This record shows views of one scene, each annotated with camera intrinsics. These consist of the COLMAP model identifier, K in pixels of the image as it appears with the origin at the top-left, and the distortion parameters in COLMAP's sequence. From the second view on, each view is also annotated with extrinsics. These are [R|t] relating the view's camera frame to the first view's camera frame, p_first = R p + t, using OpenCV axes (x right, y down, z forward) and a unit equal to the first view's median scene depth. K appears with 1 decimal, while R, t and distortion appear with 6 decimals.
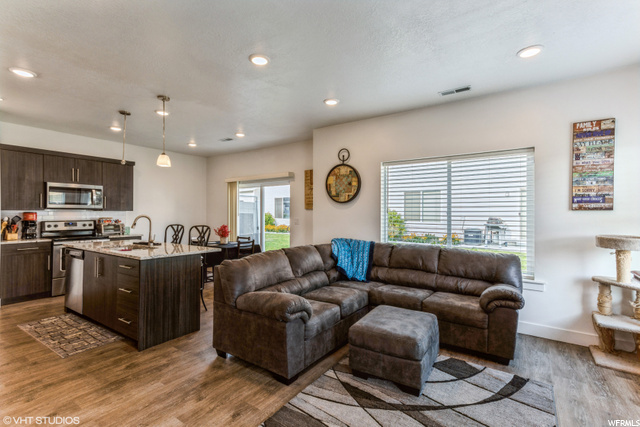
lens RADIAL K [[302.1, 0, 317.6], [0, 302.1, 211.7], [0, 0, 1]] dist [0.023649, 0.003162]
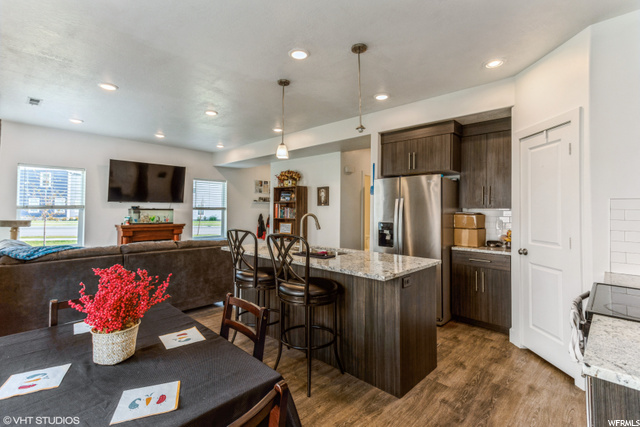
lens RADIAL K [[302.1, 0, 317.4], [0, 302.1, 202.2], [0, 0, 1]] dist [0.023649, 0.003162]
pose [[-0.987815, -0.008494, 0.155398, -0.576681], [-0.013058, 0.999512, -0.028374, 0.003832], [-0.155081, -0.030057, -0.987444, 1.435780]]
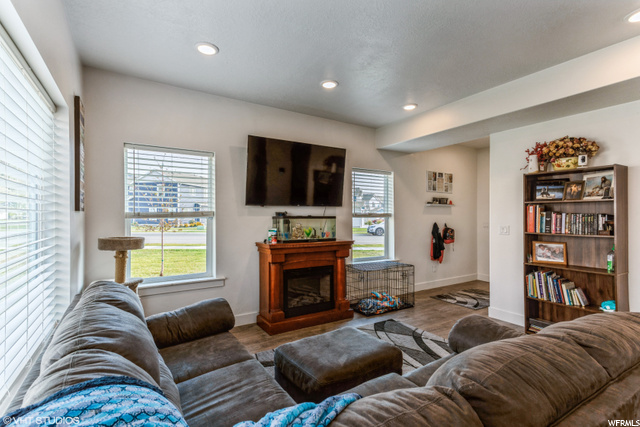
lens RADIAL K [[302.1, 0, 319.2], [0, 302.1, 217.2], [0, 0, 1]] dist [0.023649, 0.003162]
pose [[-0.920968, -0.007317, 0.389570, -0.007188], [-0.006282, 0.999973, 0.003930, 0.002899], [-0.389588, 0.001172, -0.920989, 0.968470]]
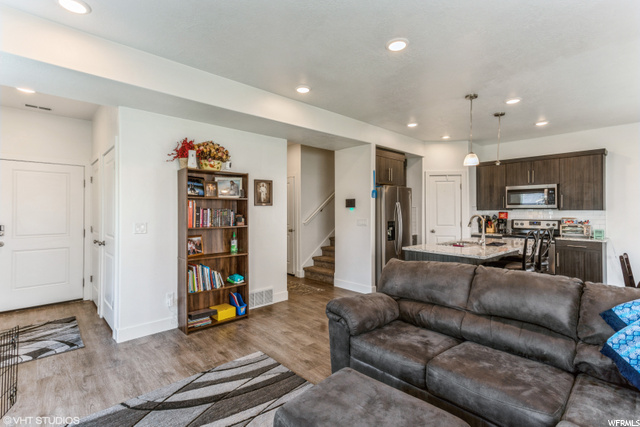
lens RADIAL K [[302.1, 0, 319.5], [0, 302.1, 208.9], [0, 0, 1]] dist [0.023649, 0.003162]
pose [[-0.212130, -0.011534, -0.977173, 0.434805], [0.001121, 0.999927, -0.012046, 0.003233], [0.977241, -0.003651, -0.212102, 0.561742]]
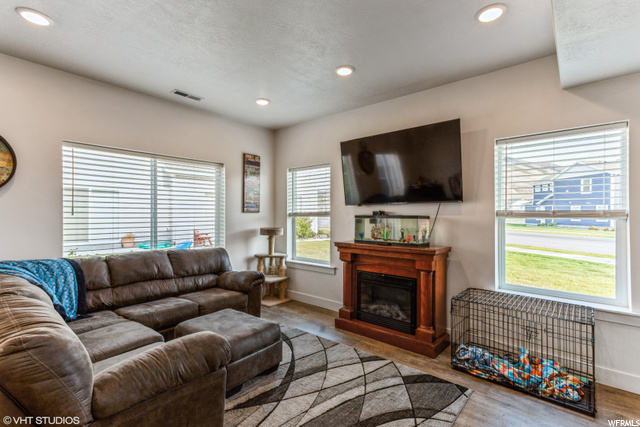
lens RADIAL K [[302.1, 0, 318.5], [0, 302.1, 214.9], [0, 0, 1]] dist [0.023649, 0.003162]
pose [[0.099360, -0.005239, 0.995038, -0.381227], [-0.002930, 0.999980, 0.005558, -0.001063], [-0.995047, -0.003467, 0.099343, 0.333831]]
